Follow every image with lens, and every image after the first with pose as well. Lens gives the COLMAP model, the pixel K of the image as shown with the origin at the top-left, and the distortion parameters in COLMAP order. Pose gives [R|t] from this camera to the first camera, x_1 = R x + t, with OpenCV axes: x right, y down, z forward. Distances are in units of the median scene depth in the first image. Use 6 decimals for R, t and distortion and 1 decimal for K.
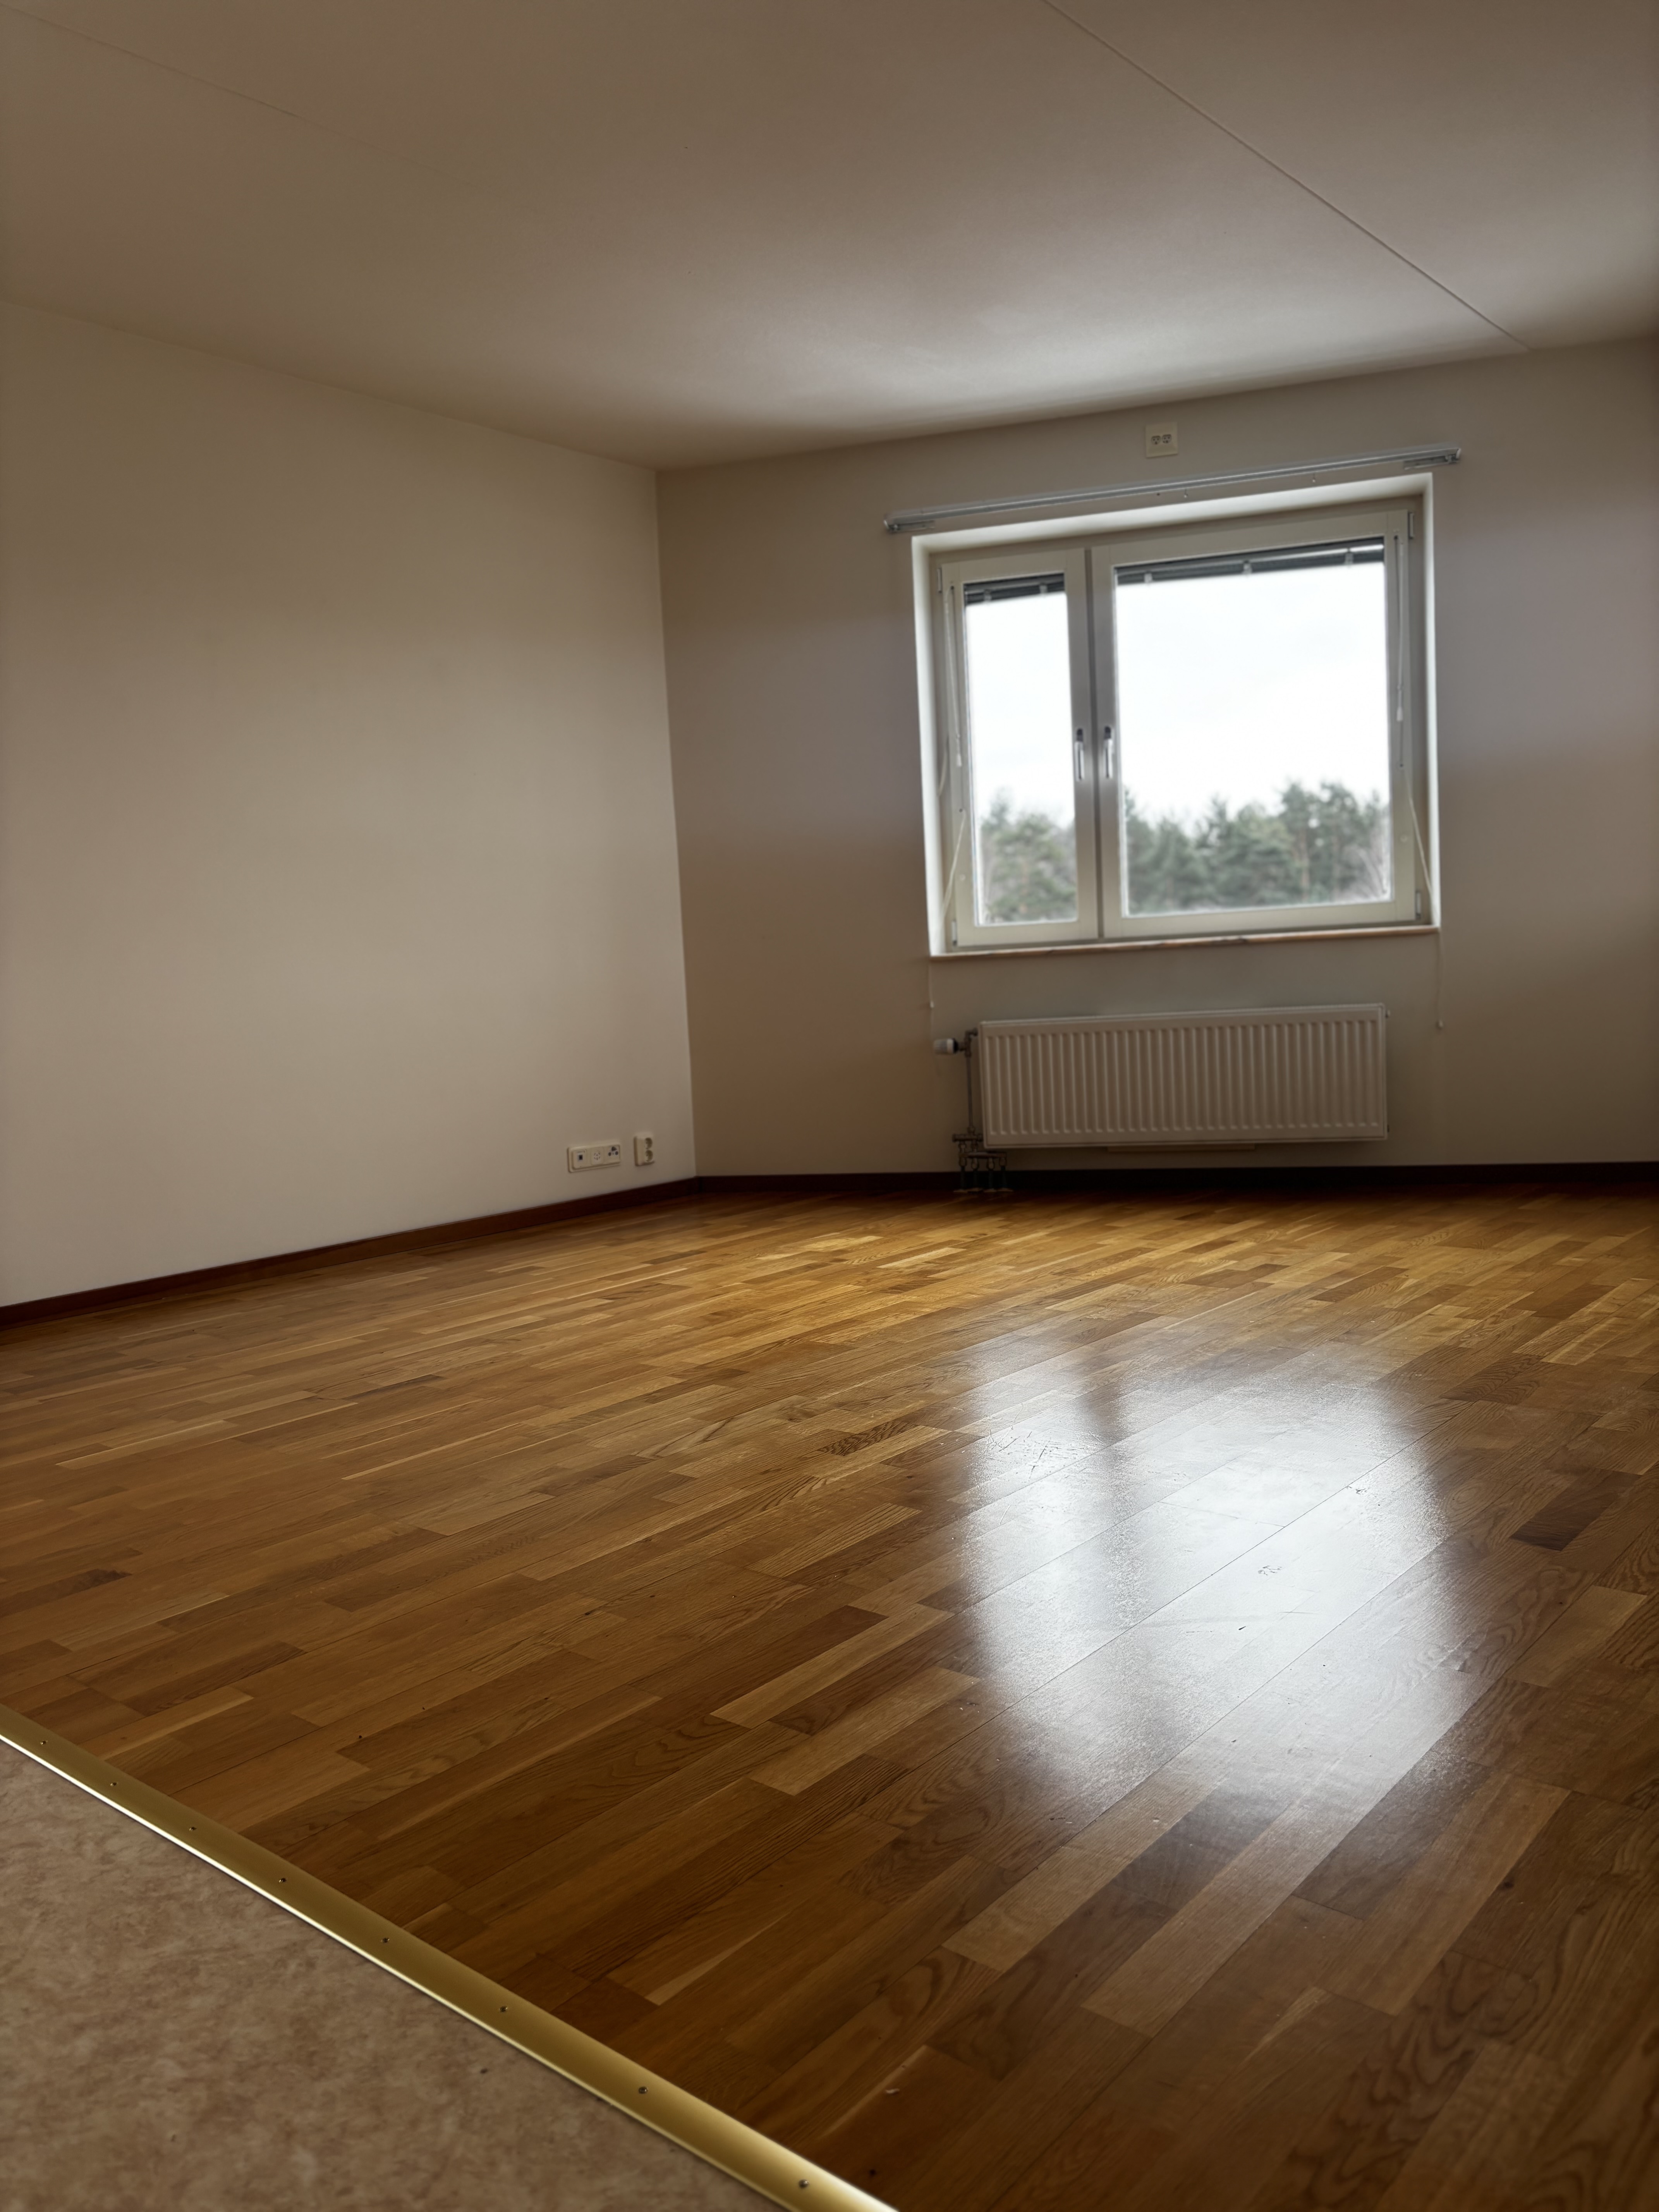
lens RADIAL K [[1675.2, 0, 832.9], [0, 1675.2, 1110.1], [0, 0, 1]] dist [0.048122, -0.062714]
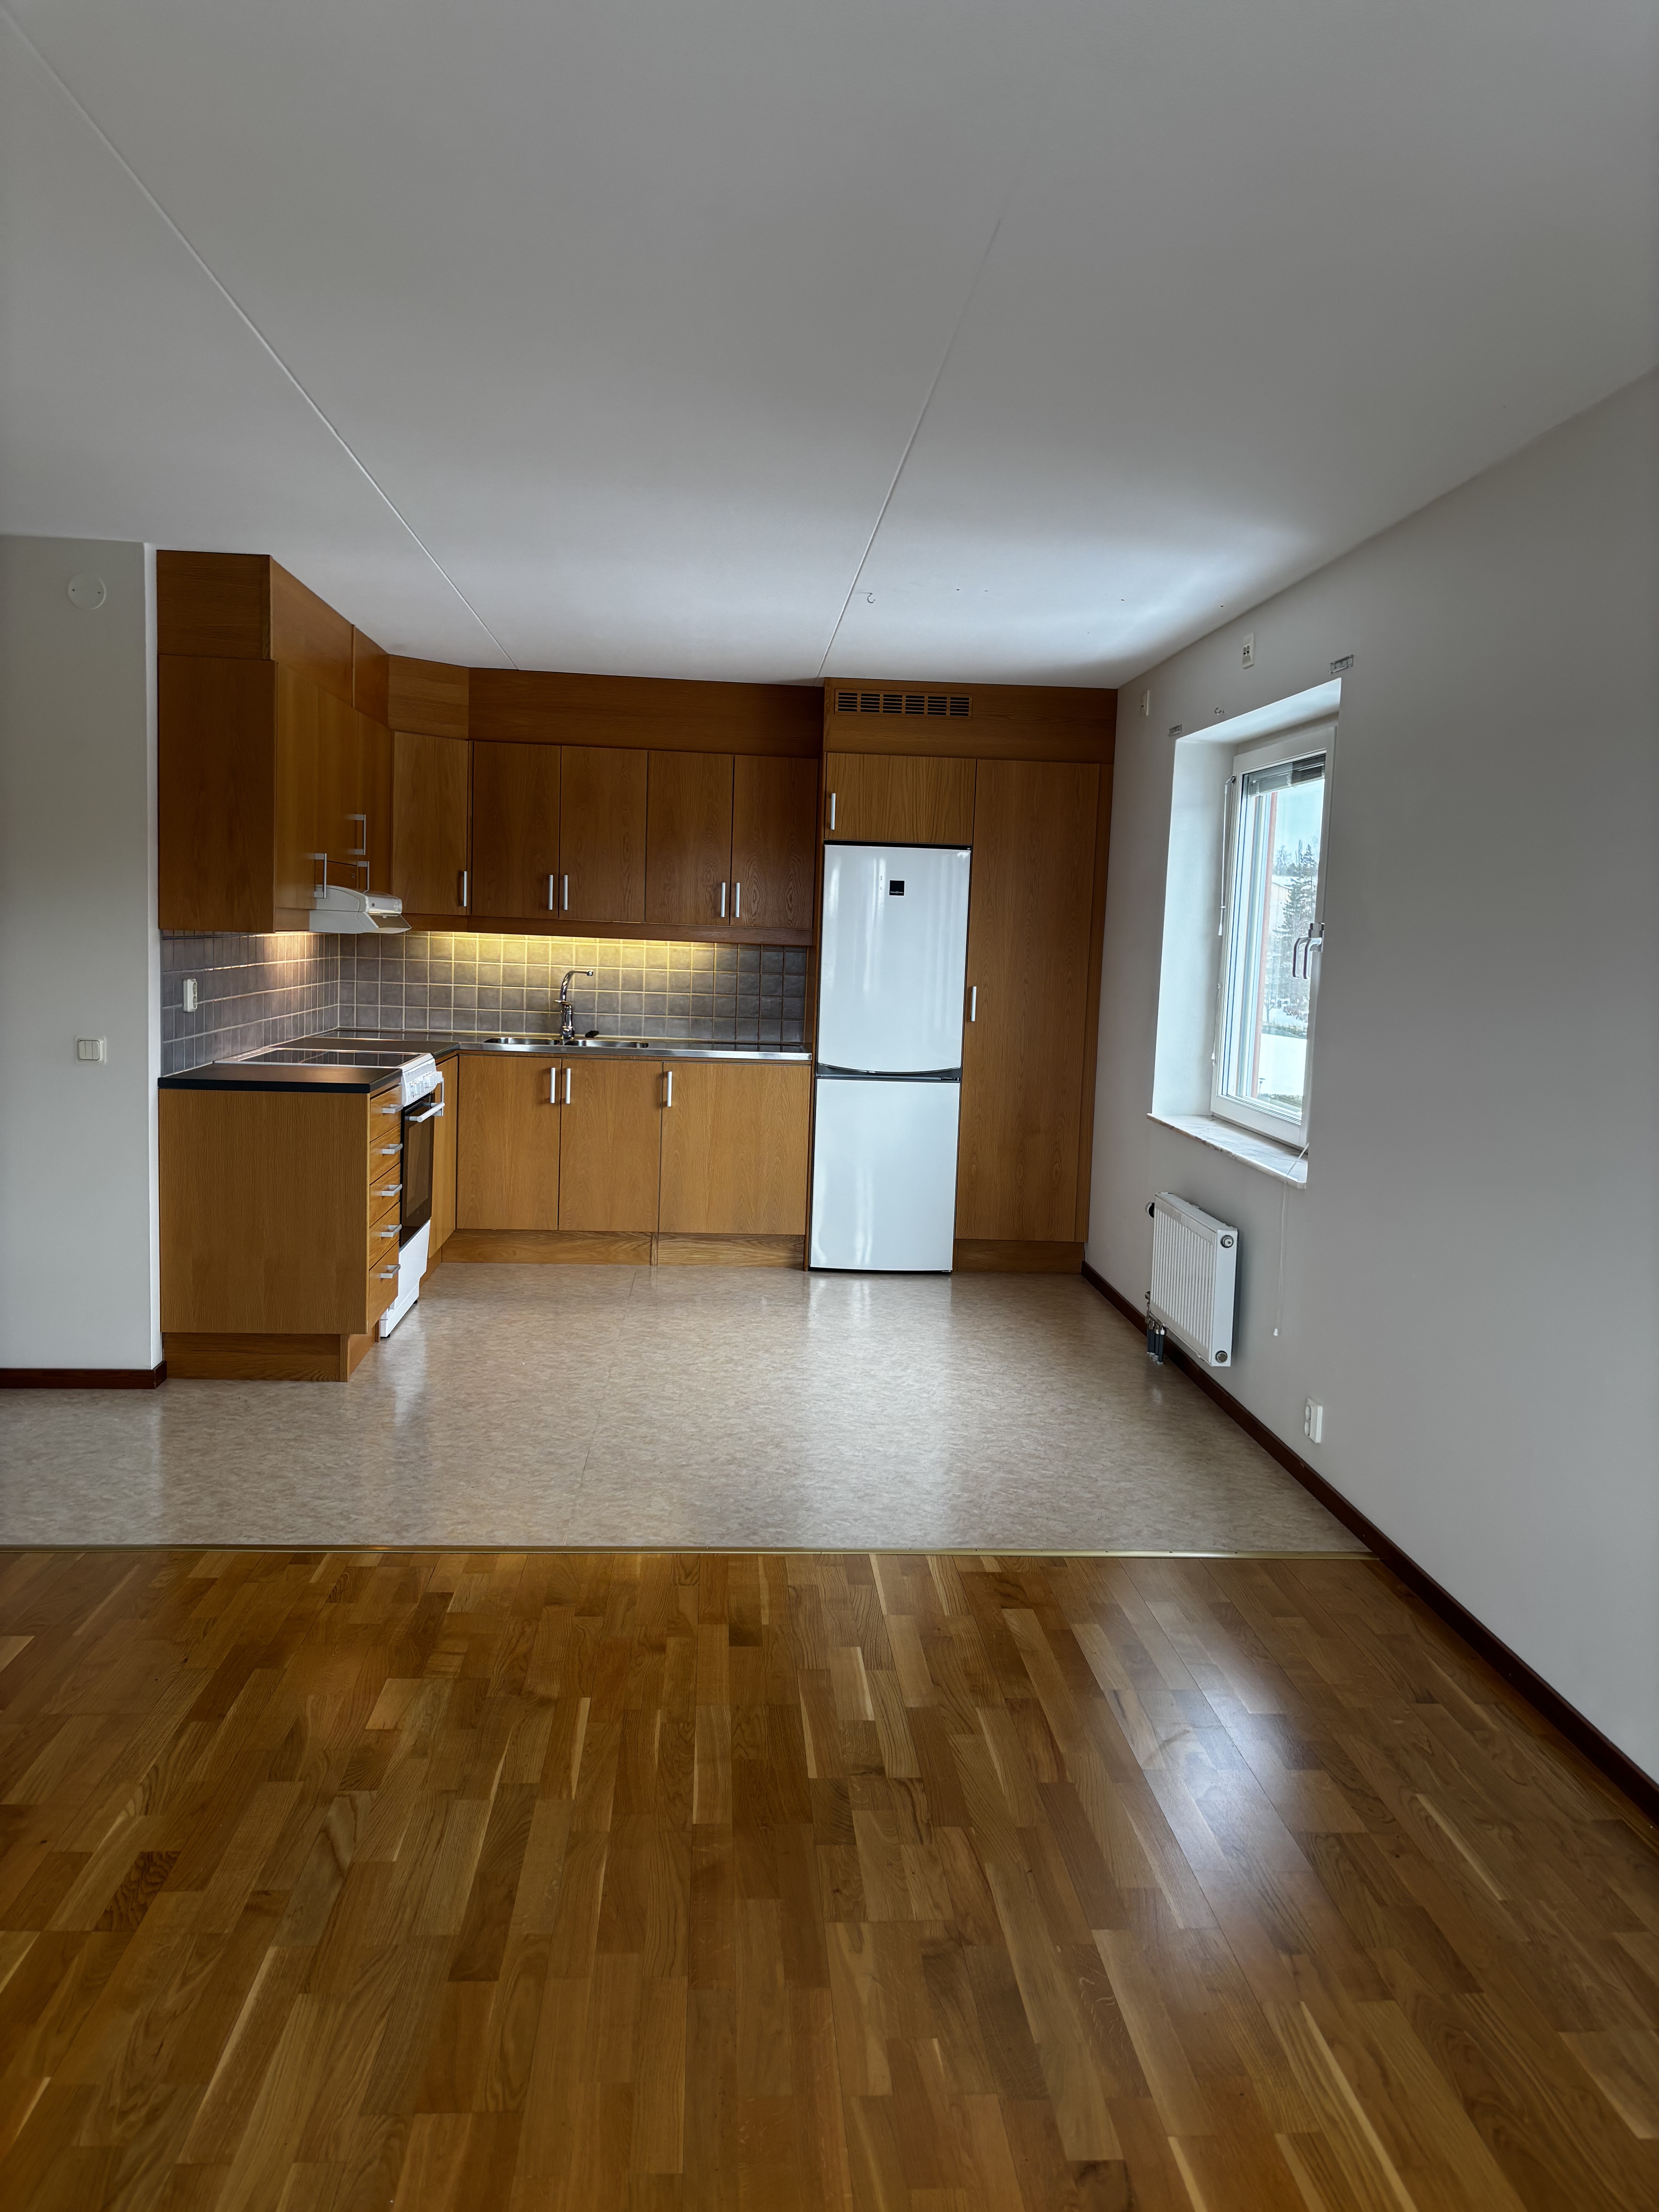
lens RADIAL K [[1675.2, 0, 843.5], [0, 1675.2, 1100.9], [0, 0, 1]] dist [0.048122, -0.062714]
pose [[-0.716343, 0.102492, -0.690180, 0.263822], [-0.060359, 0.976343, 0.207634, -0.336276], [0.695133, 0.190396, -0.693210, 1.448572]]
